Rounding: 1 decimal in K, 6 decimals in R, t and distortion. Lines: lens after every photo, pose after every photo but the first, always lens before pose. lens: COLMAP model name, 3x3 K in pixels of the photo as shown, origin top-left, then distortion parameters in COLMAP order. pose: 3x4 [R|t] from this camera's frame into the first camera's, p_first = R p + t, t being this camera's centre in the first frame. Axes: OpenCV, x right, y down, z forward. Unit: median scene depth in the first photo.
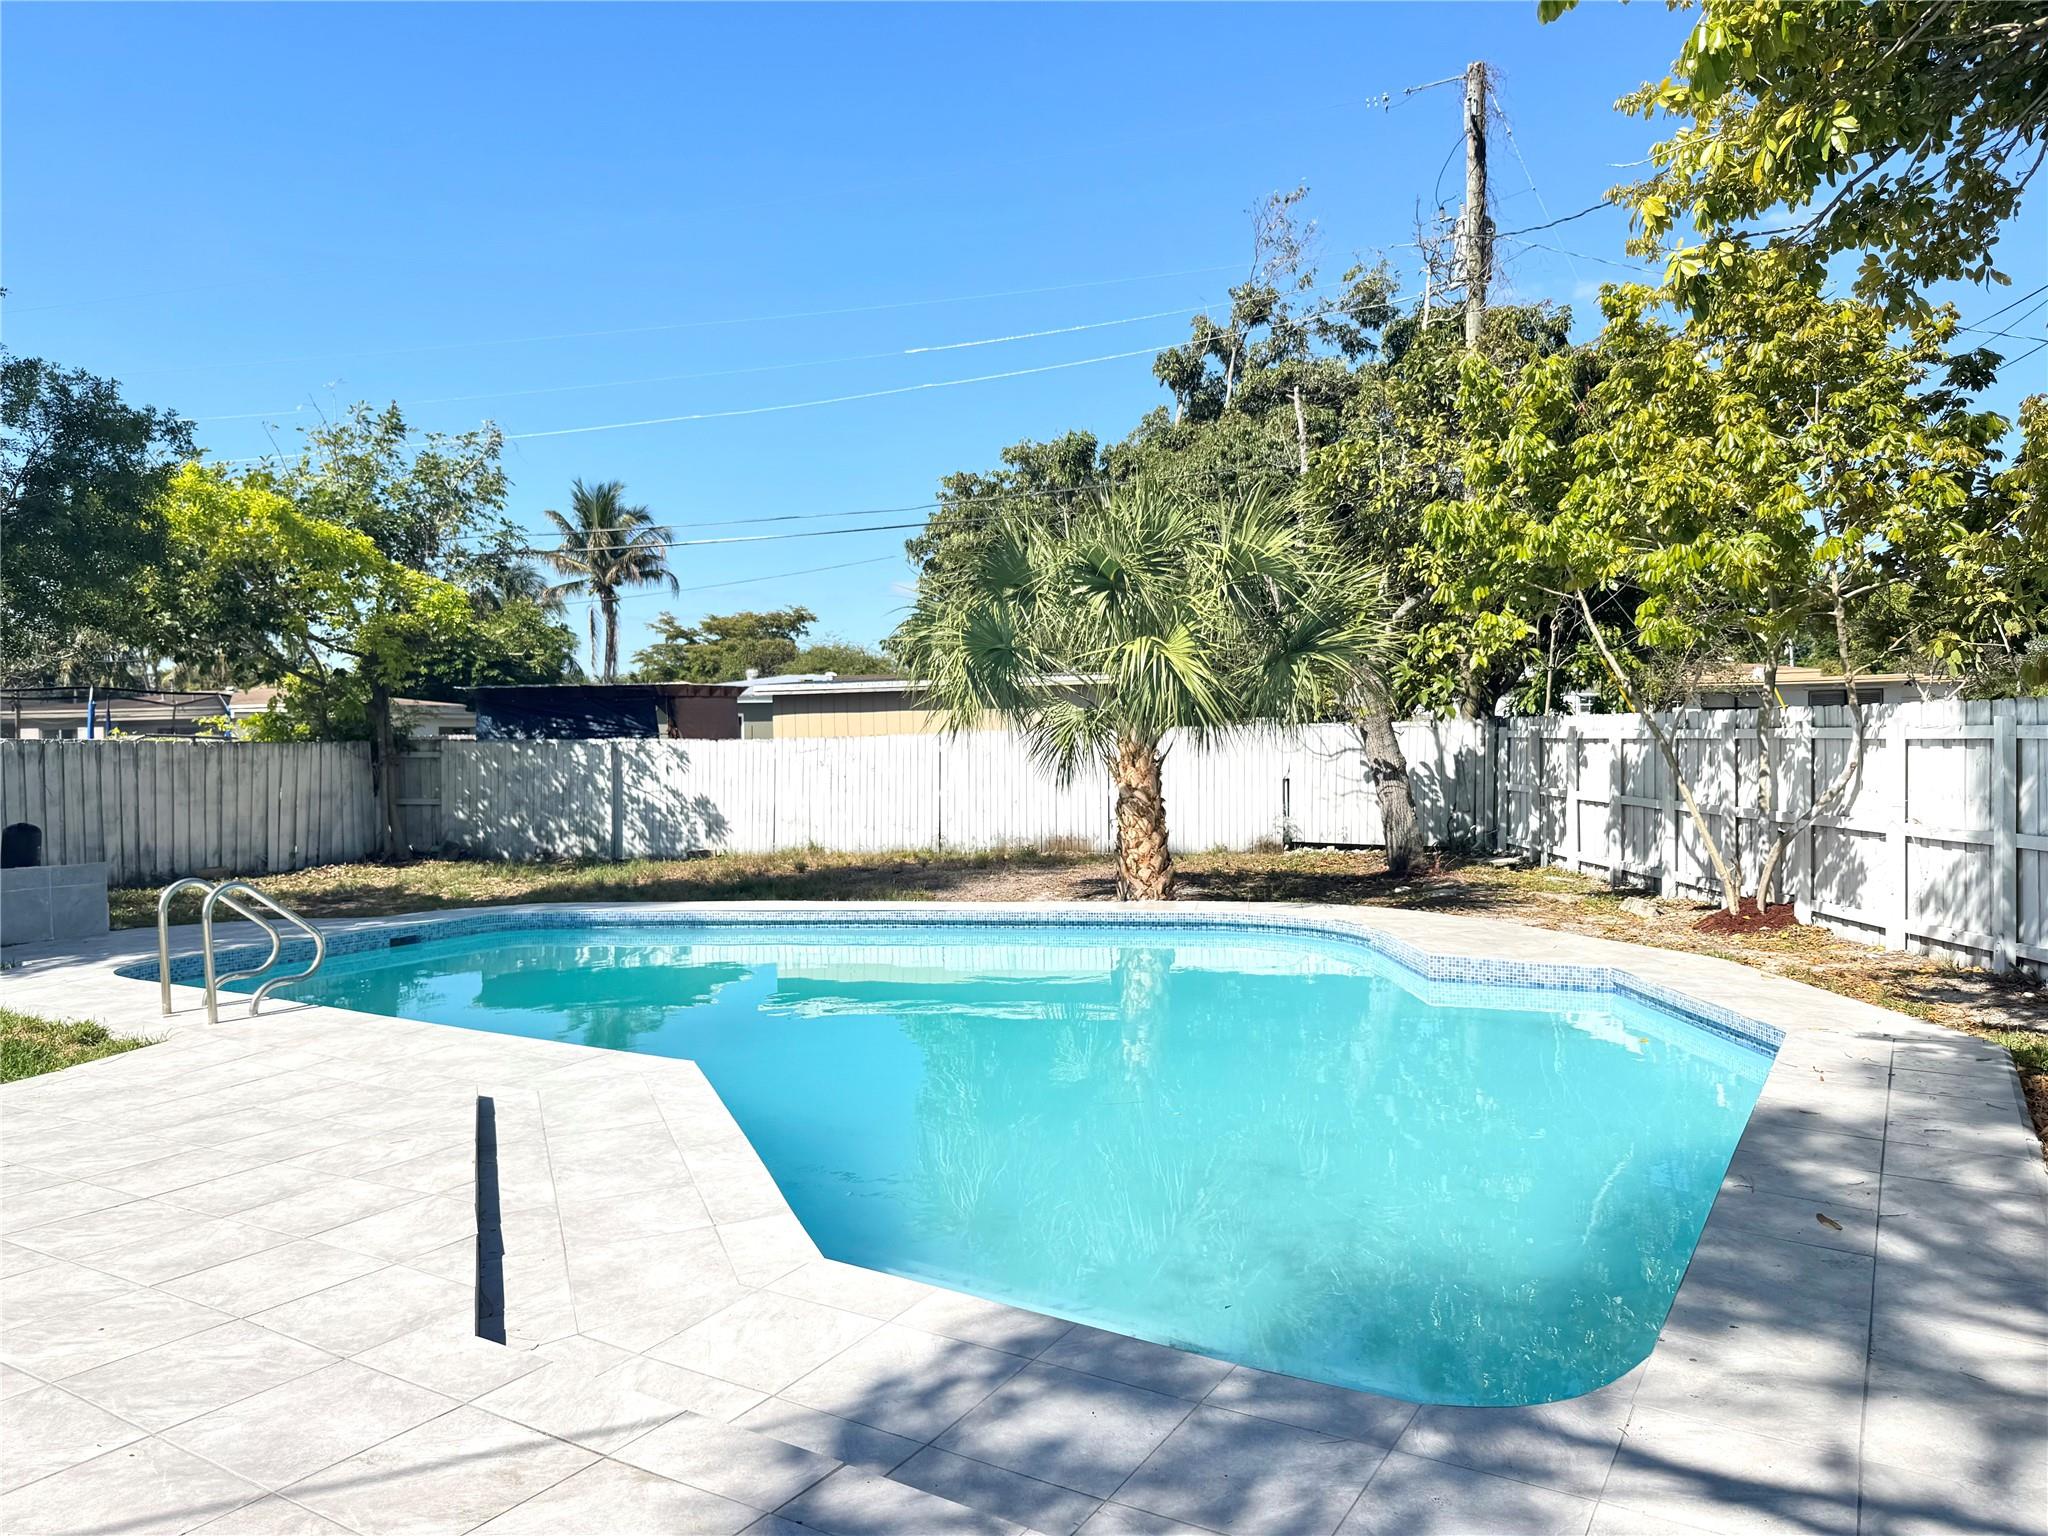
lens RADIAL K [[1440.7, 0, 1045.9], [0, 1440.7, 762.2], [0, 0, 1]] dist [0.066864, -0.084538]
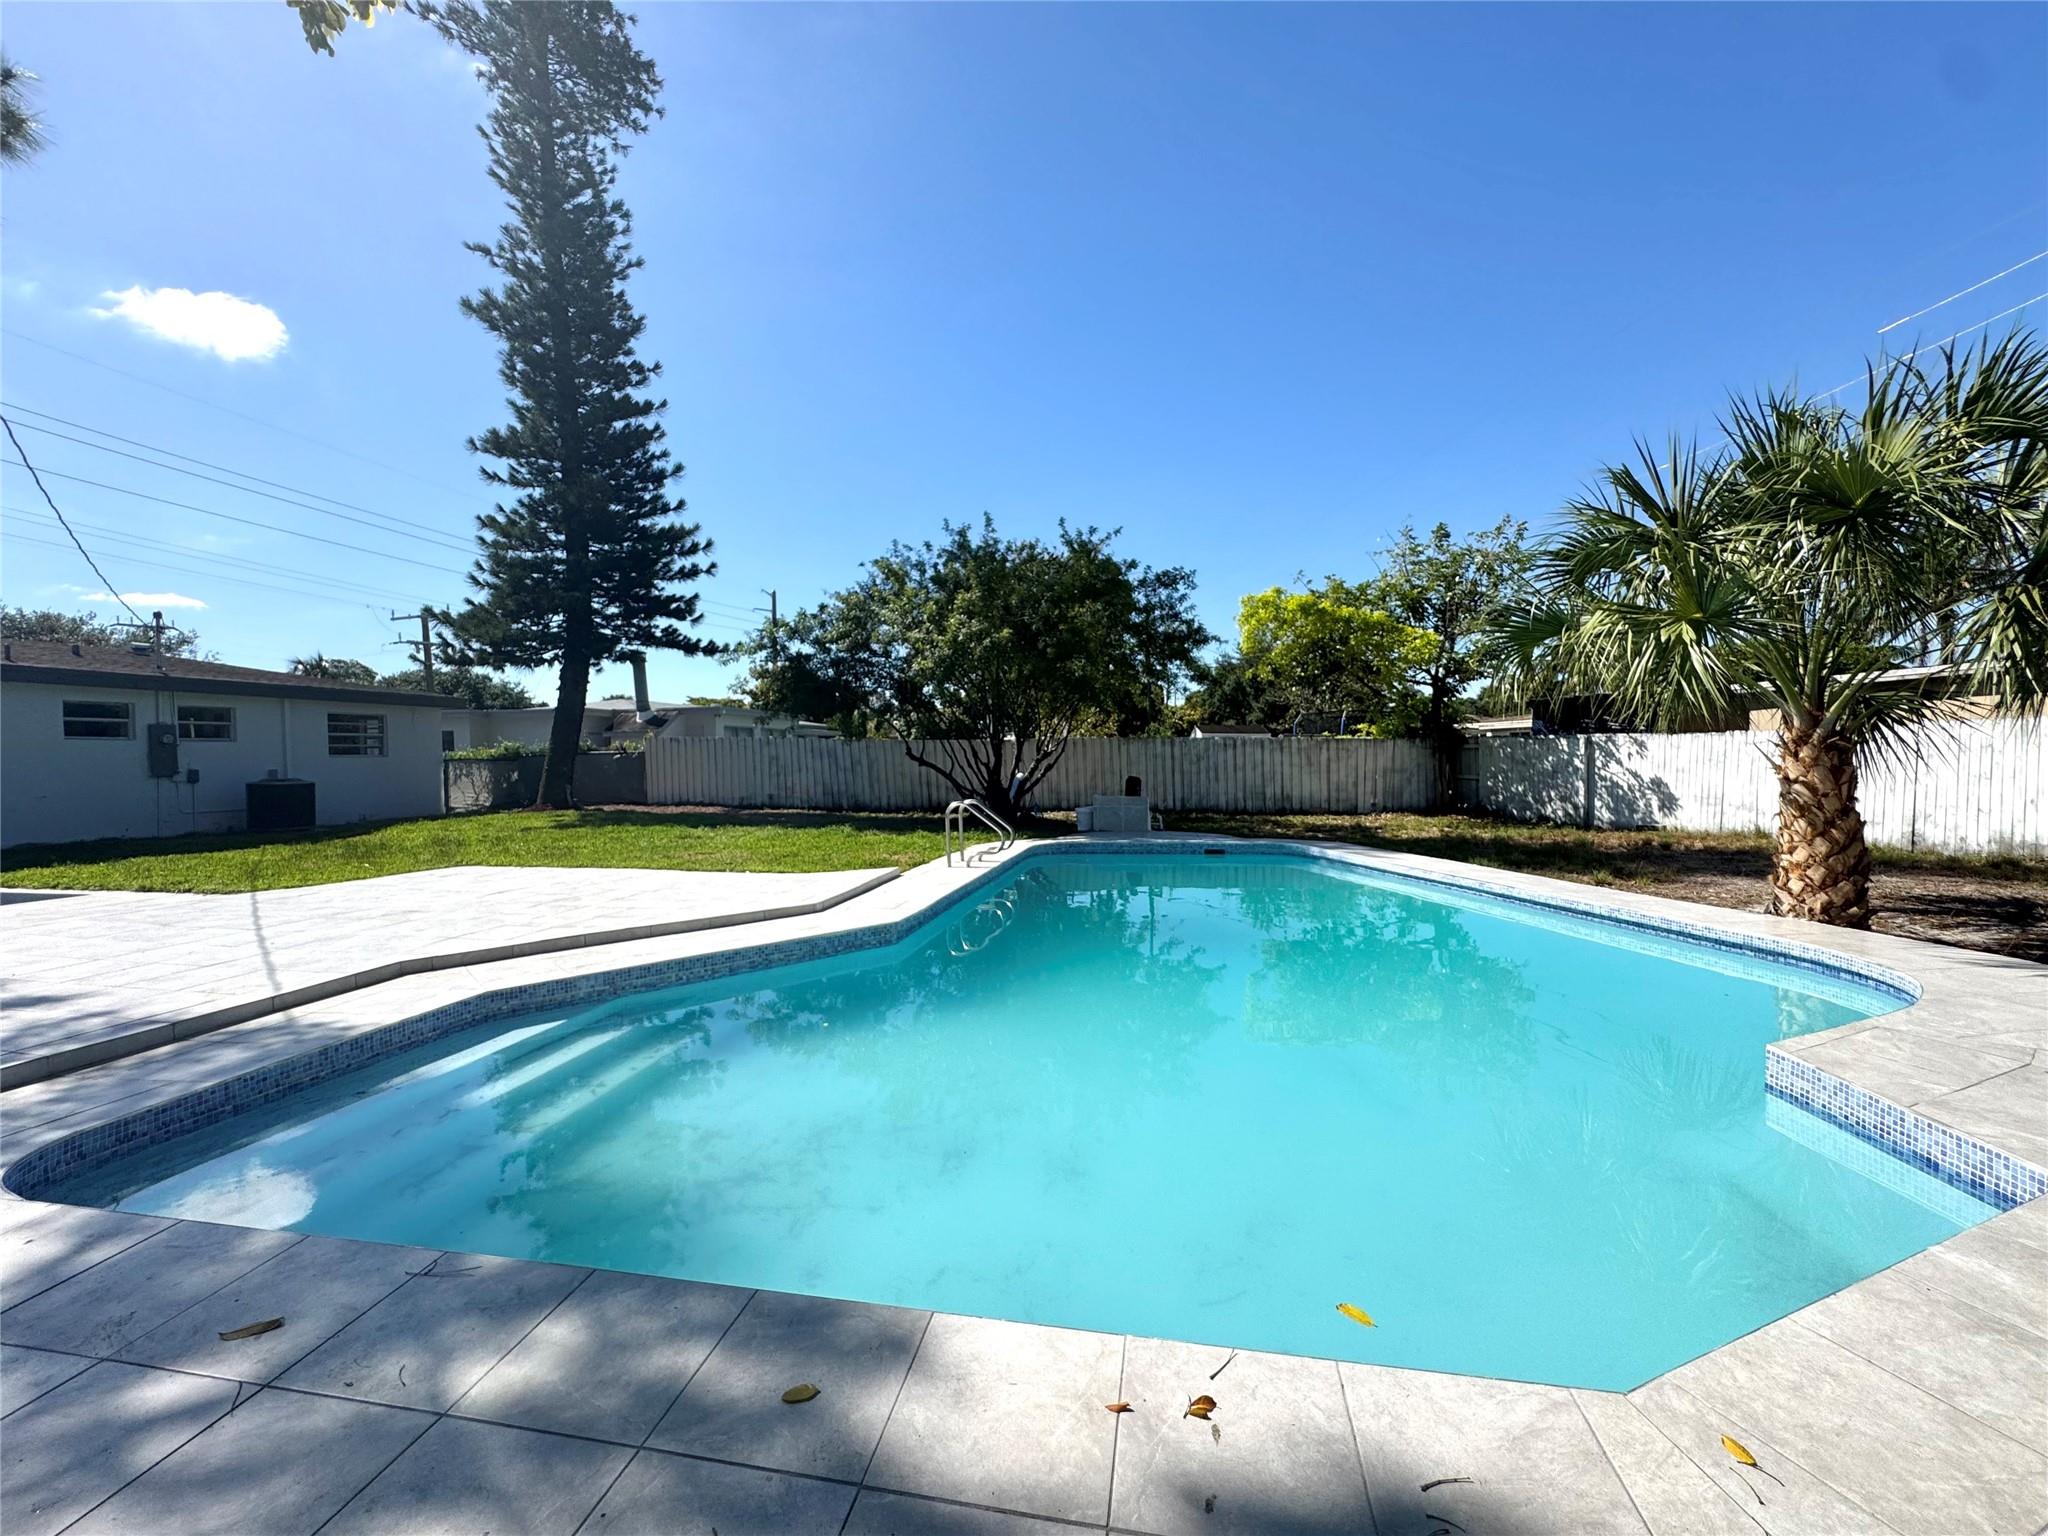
lens RADIAL K [[823.1, 0, 1024.0], [0, 823.1, 768.0], [0, 0, 1]] dist [-0.002282, 0.000121]
pose [[0.343747, 0.028607, -0.938626, 0.240361], [-0.010705, 0.999590, 0.026545, 0.002109], [0.939001, 0.000923, 0.343913, 0.275477]]
